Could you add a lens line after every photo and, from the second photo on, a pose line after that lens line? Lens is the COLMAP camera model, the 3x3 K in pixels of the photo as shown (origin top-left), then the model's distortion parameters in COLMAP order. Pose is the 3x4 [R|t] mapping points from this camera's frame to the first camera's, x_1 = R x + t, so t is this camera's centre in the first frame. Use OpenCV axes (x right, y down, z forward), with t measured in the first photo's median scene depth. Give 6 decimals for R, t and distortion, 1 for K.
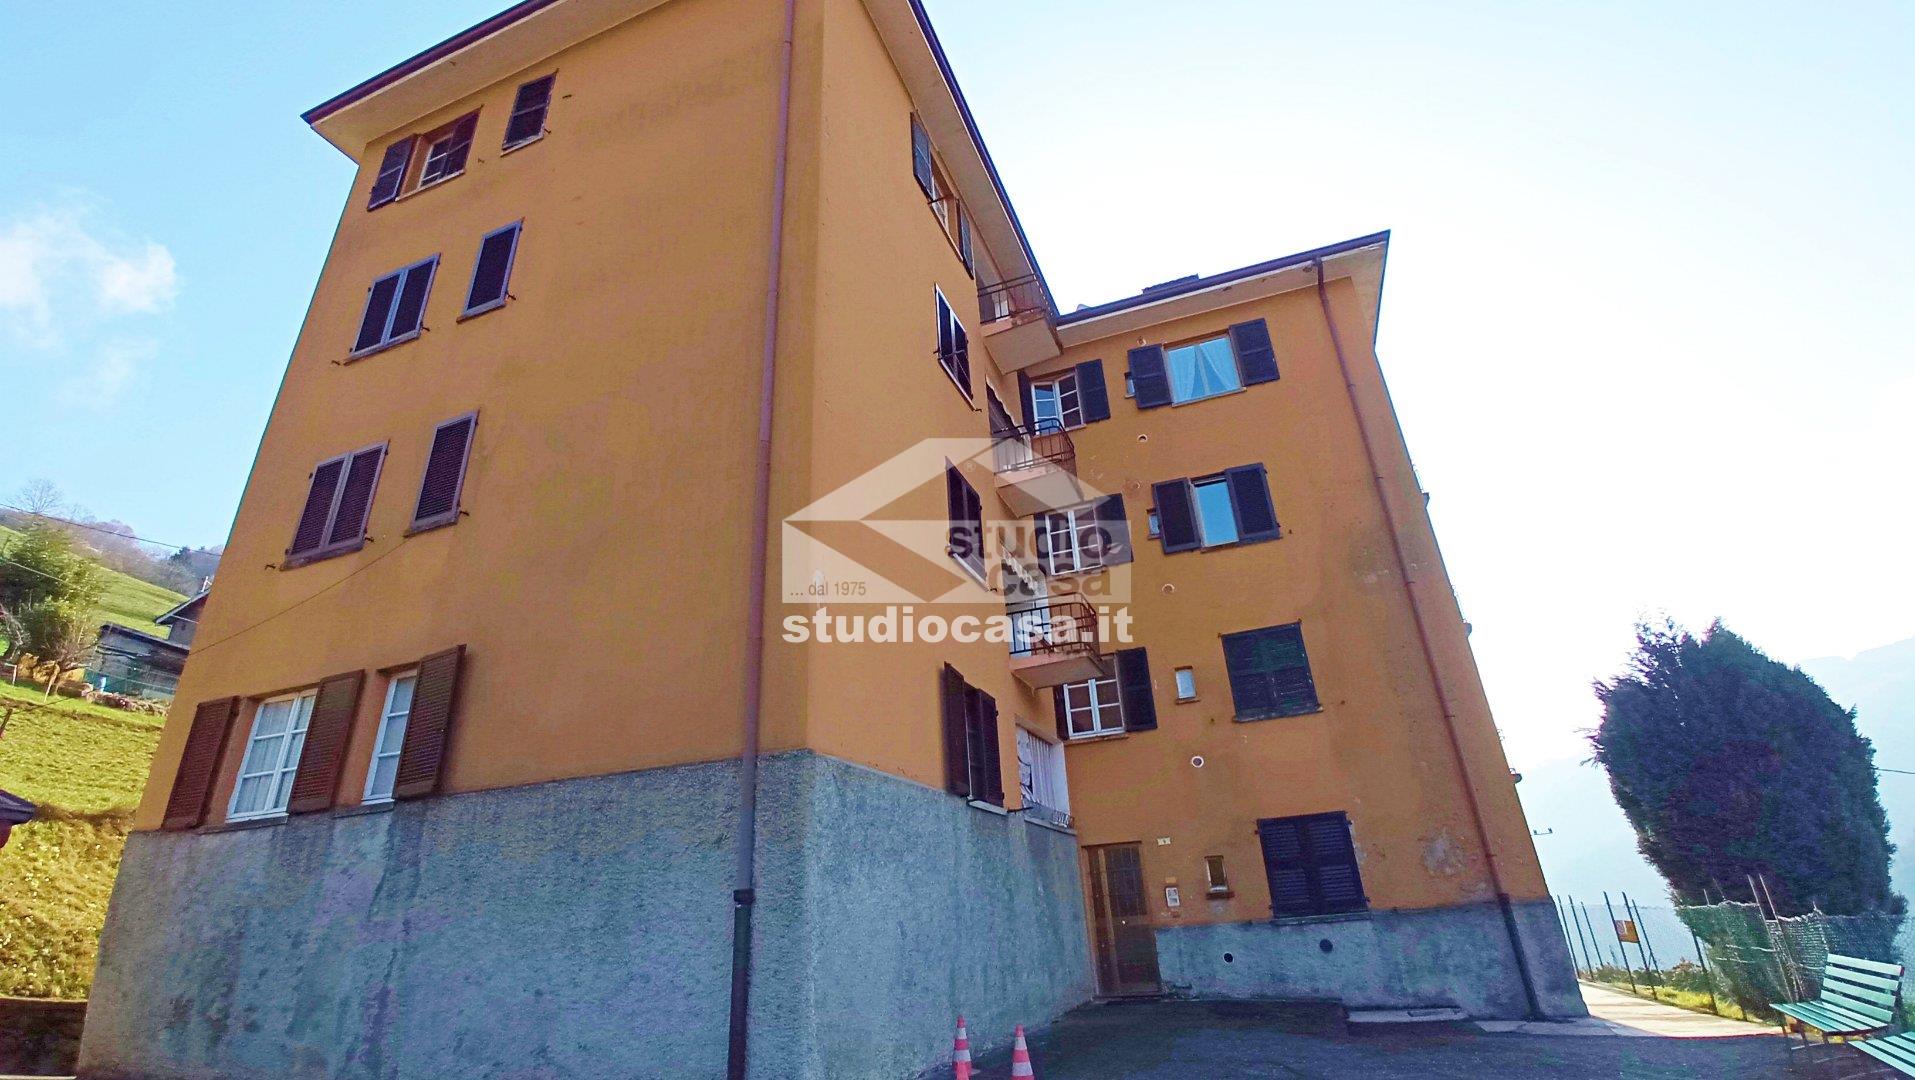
lens RADIAL K [[860.8, 0, 957.5], [0, 860.8, 540.0], [0, 0, 1]] dist [-0.033971, -0.000607]
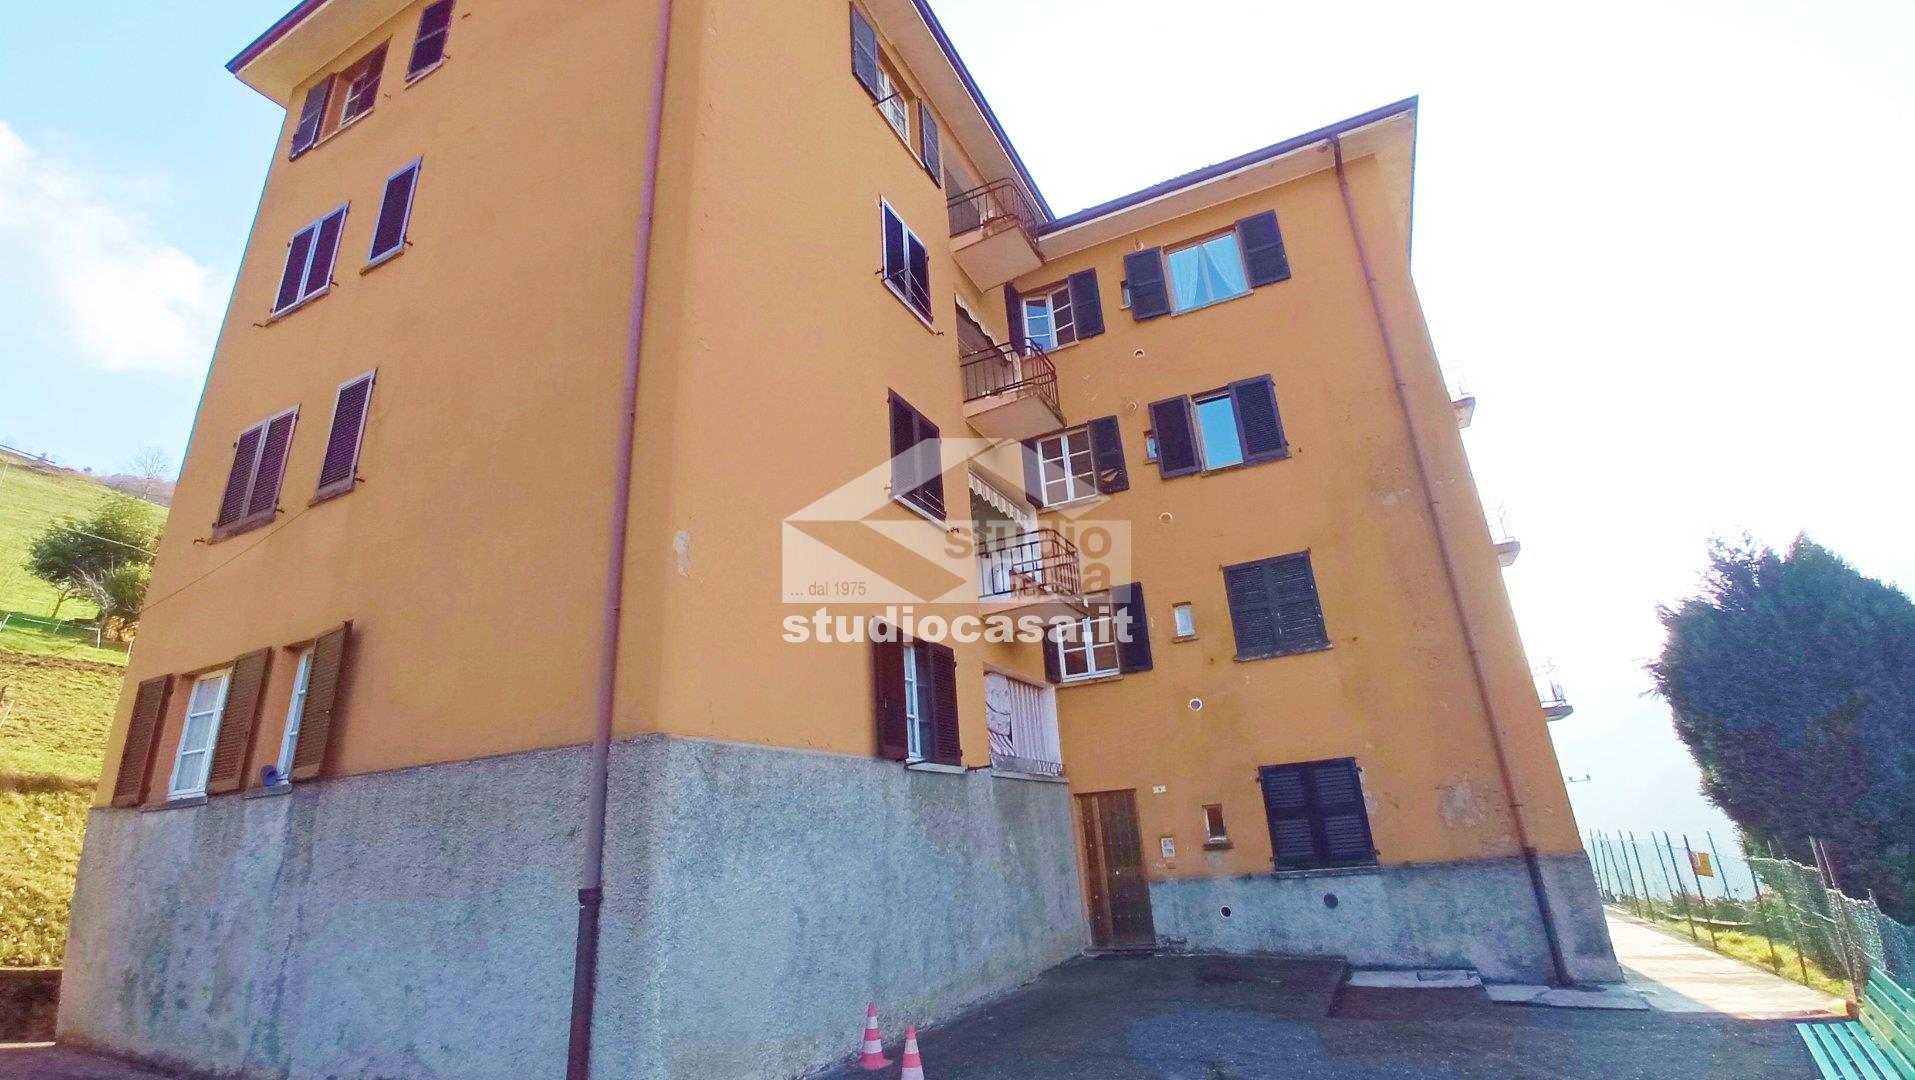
lens RADIAL K [[859.7, 0, 957.5], [0, 859.7, 540.0], [0, 0, 1]] dist [-0.033336, 0.000507]
pose [[0.995768, -0.037518, -0.083901, 0.120660], [0.044867, 0.995153, 0.087504, -0.012652], [0.080211, -0.090898, 0.992625, 0.083652]]
